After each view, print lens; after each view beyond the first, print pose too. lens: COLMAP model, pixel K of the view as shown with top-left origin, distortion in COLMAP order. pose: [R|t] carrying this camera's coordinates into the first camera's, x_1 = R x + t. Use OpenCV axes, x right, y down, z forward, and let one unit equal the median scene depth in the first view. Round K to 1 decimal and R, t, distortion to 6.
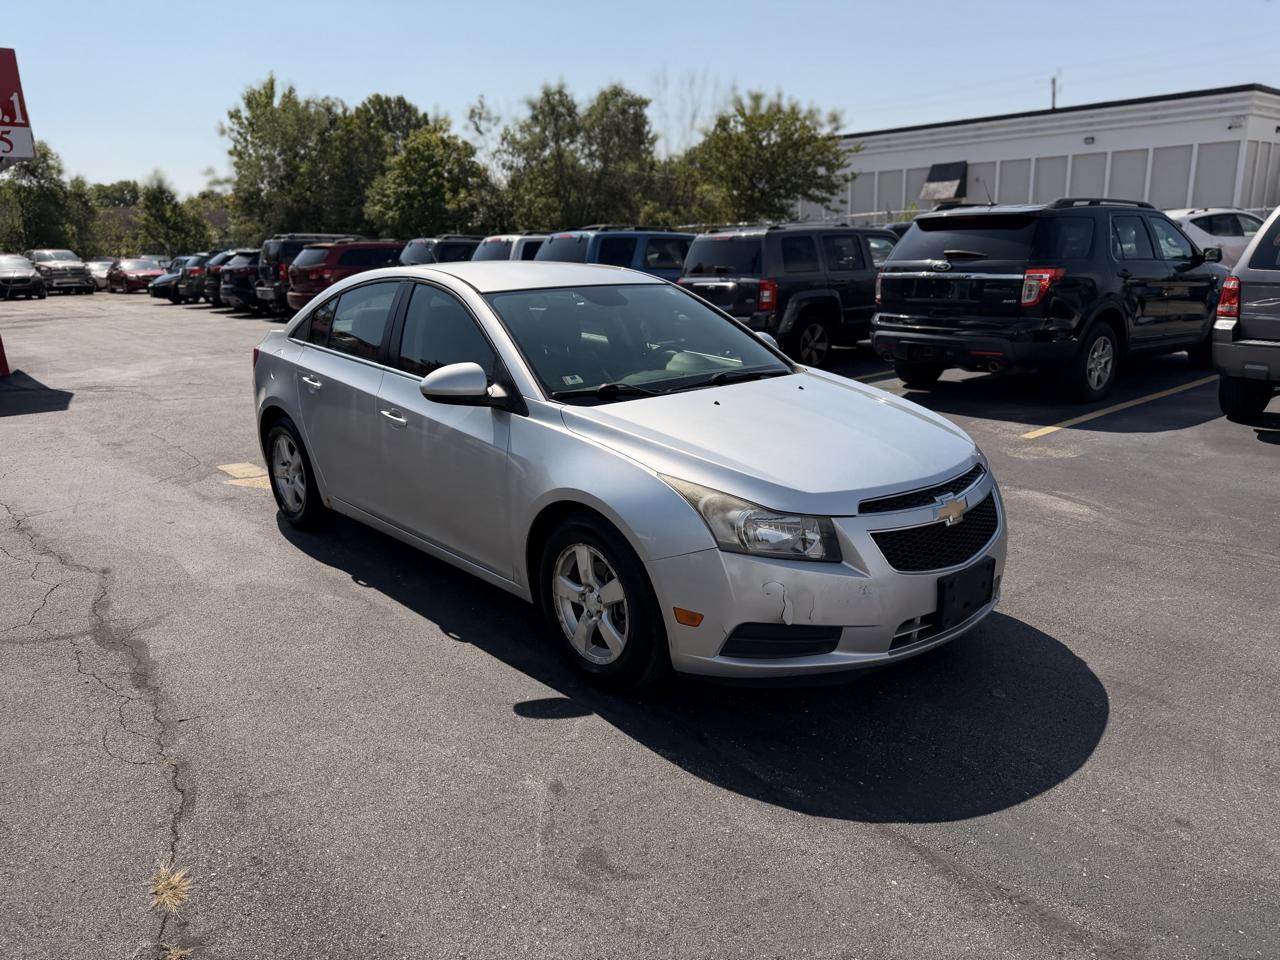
lens RADIAL K [[908.7, 0, 637.6], [0, 908.7, 491.6], [0, 0, 1]] dist [0.026728, -0.037259]
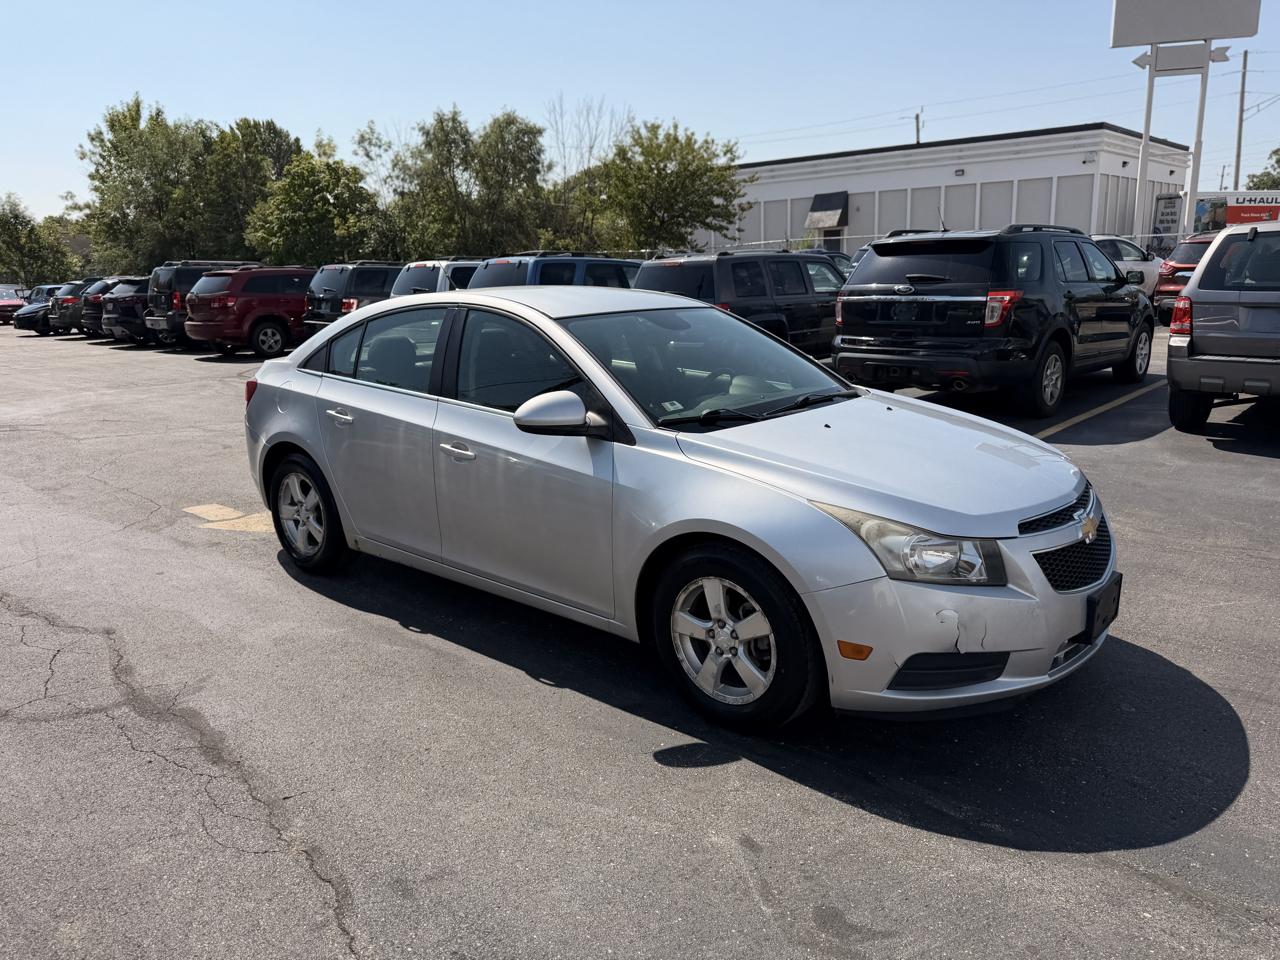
lens RADIAL K [[908.7, 0, 637.1], [0, 908.7, 479.7], [0, 0, 1]] dist [0.026728, -0.037259]
pose [[0.991291, -0.032371, 0.127650, -0.113634], [0.037414, 0.998603, -0.037310, -0.005323], [-0.126264, 0.041761, 0.991117, 0.027971]]
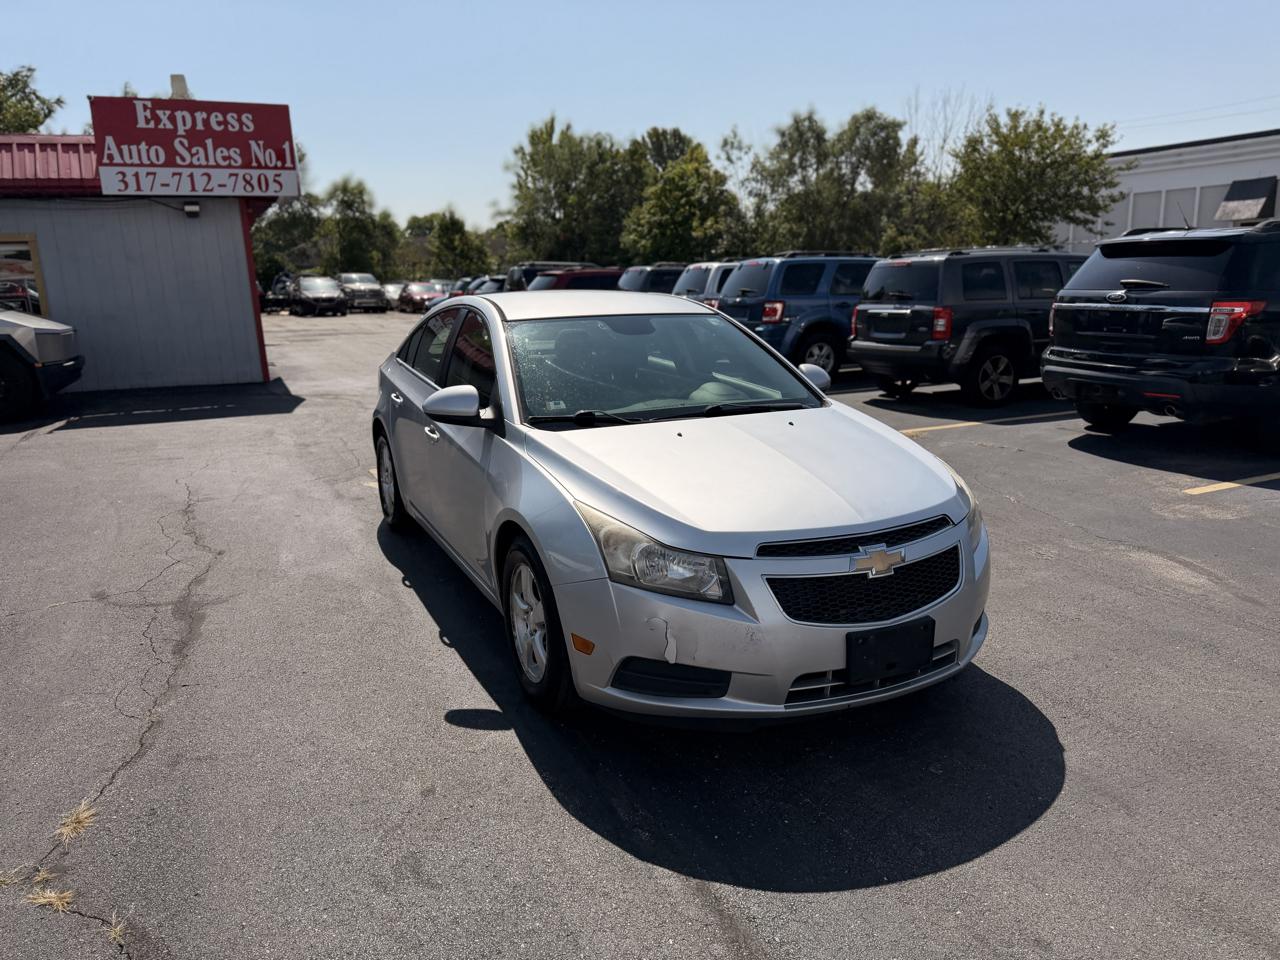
lens RADIAL K [[908.7, 0, 640.8], [0, 908.7, 484.8], [0, 0, 1]] dist [0.026728, -0.037259]
pose [[0.960256, 0.065452, -0.271336, 0.150156], [-0.074101, 0.997014, -0.021740, -0.008334], [0.269103, 0.040982, 0.962239, 0.015408]]
